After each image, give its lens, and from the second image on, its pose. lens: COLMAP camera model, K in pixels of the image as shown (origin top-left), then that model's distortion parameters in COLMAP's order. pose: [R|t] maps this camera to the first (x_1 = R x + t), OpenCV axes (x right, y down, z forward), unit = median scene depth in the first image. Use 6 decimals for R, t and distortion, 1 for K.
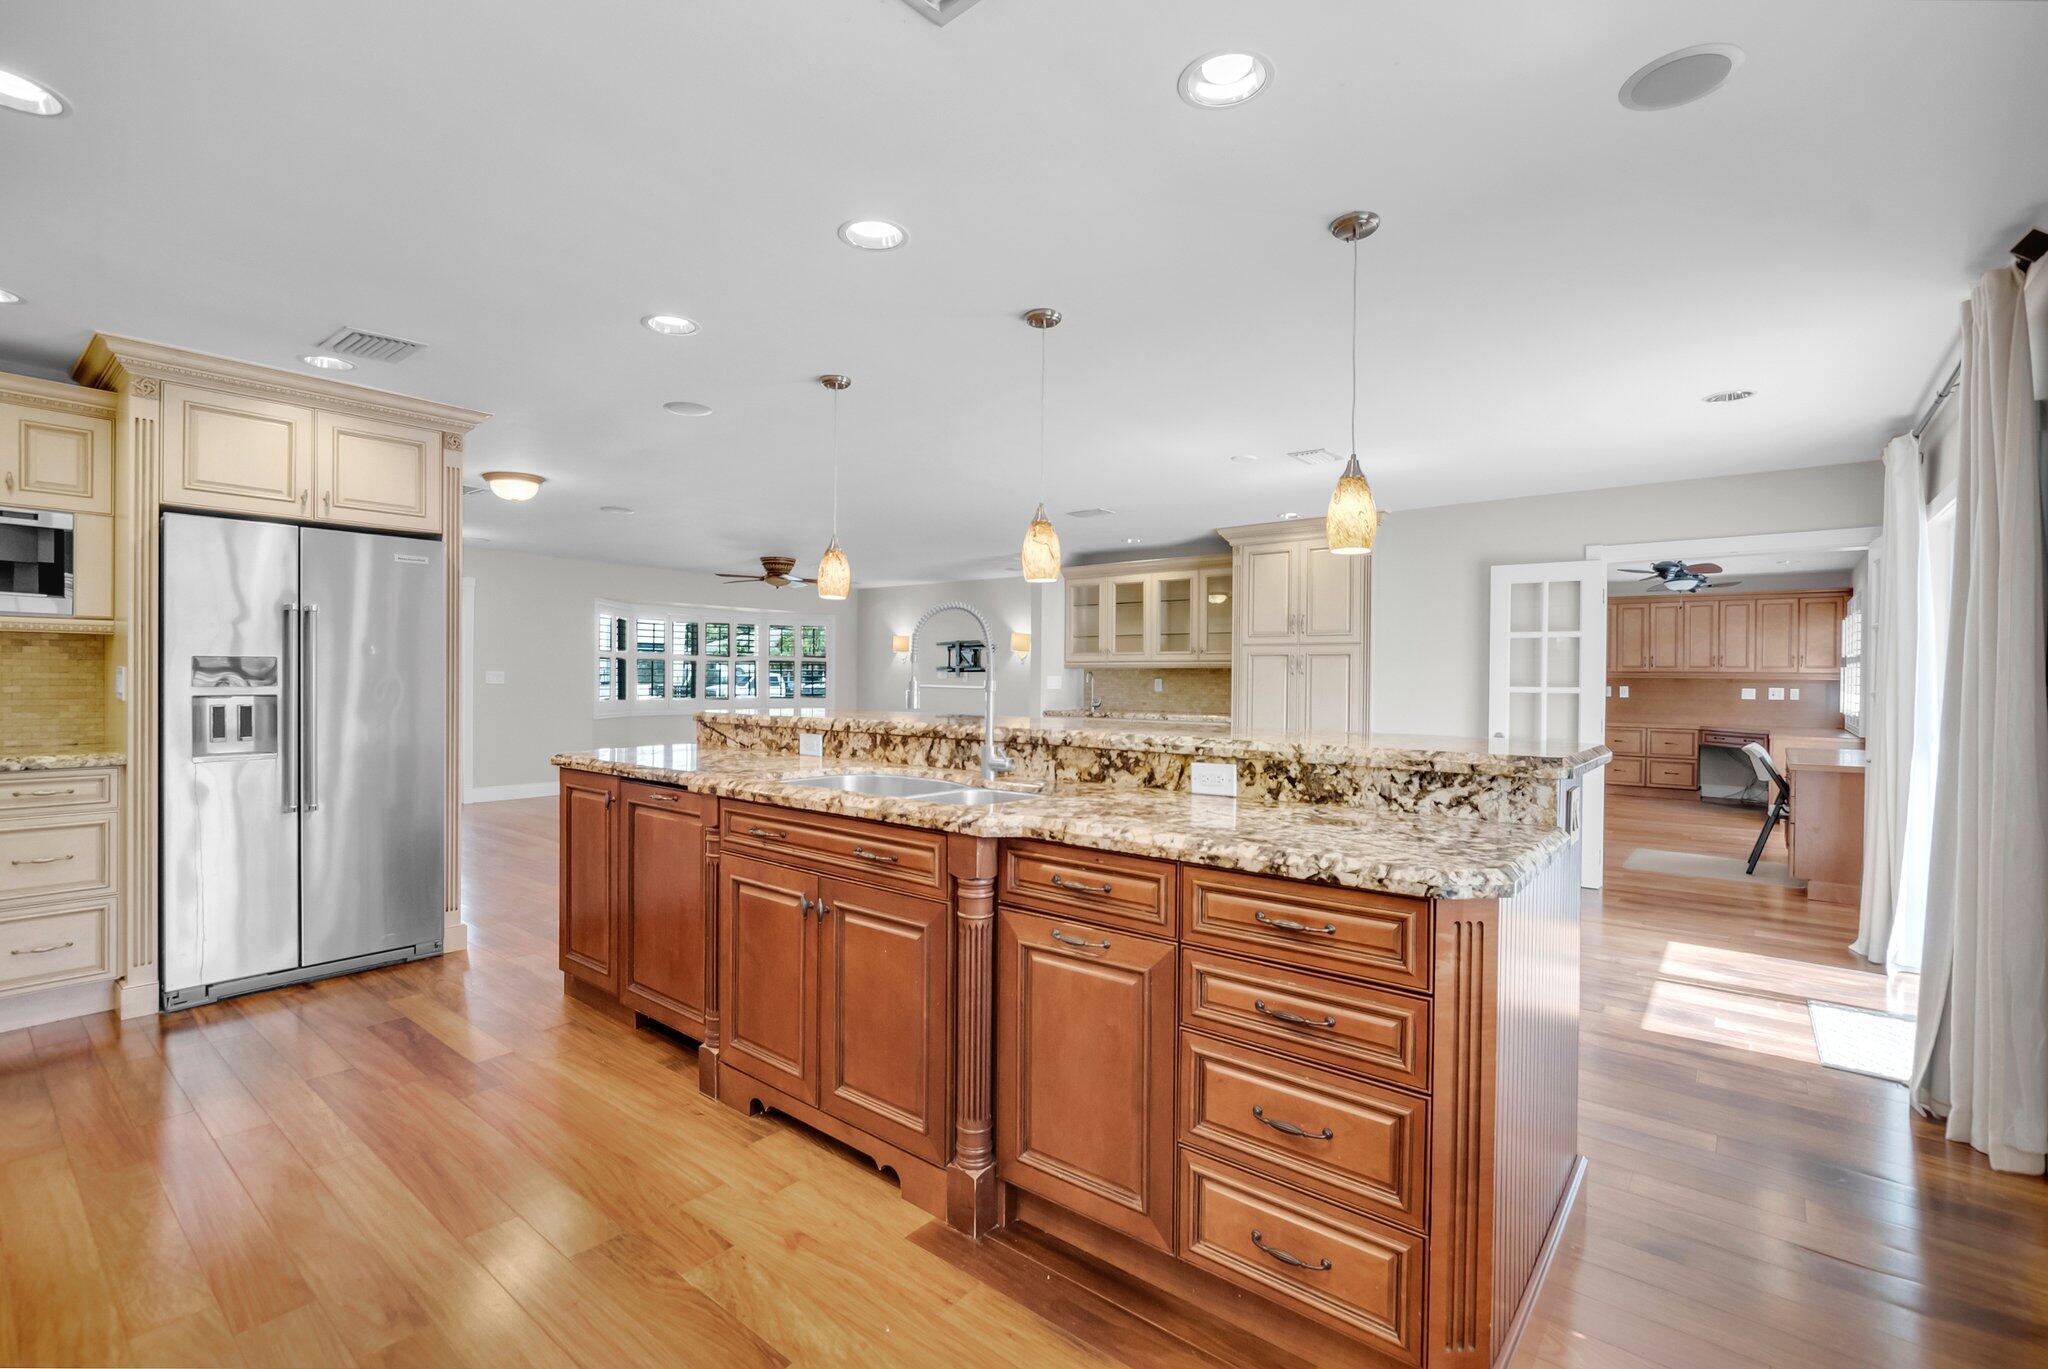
lens RADIAL K [[916.1, 0, 1023.9], [0, 916.1, 676.8], [0, 0, 1]] dist [-0.008845, -0.000290]
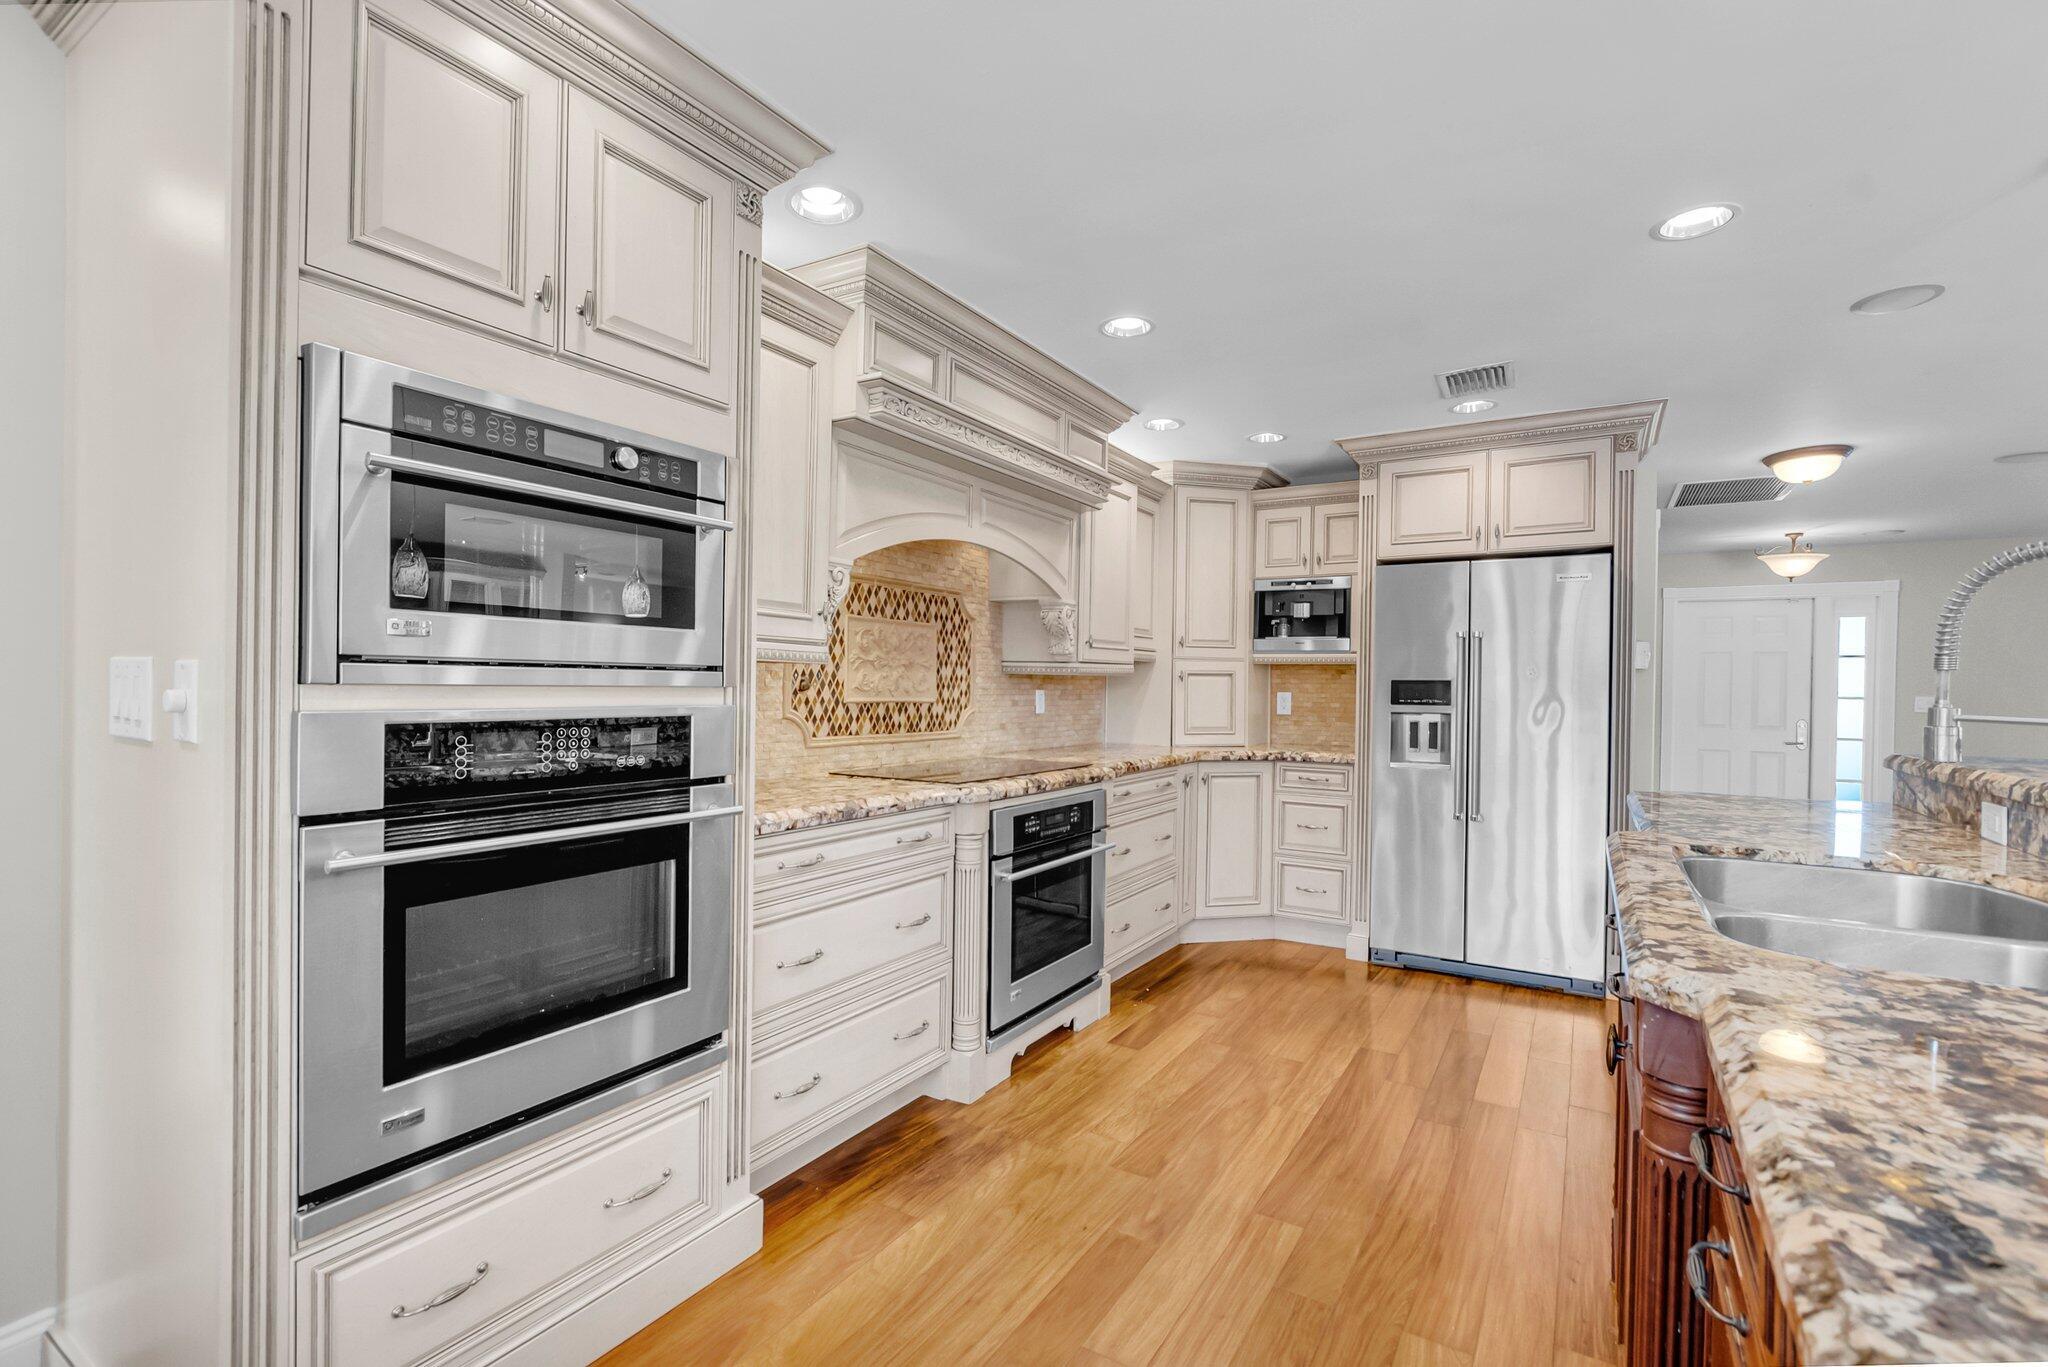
lens RADIAL K [[930.5, 0, 1018.9], [0, 930.5, 688.5], [0, 0, 1]] dist [-0.004328, -0.000291]
pose [[0.123299, -0.005505, -0.992354, 0.111721], [-0.012740, 0.999893, -0.007130, 0.001904], [0.992288, 0.013522, 0.123215, 0.142732]]
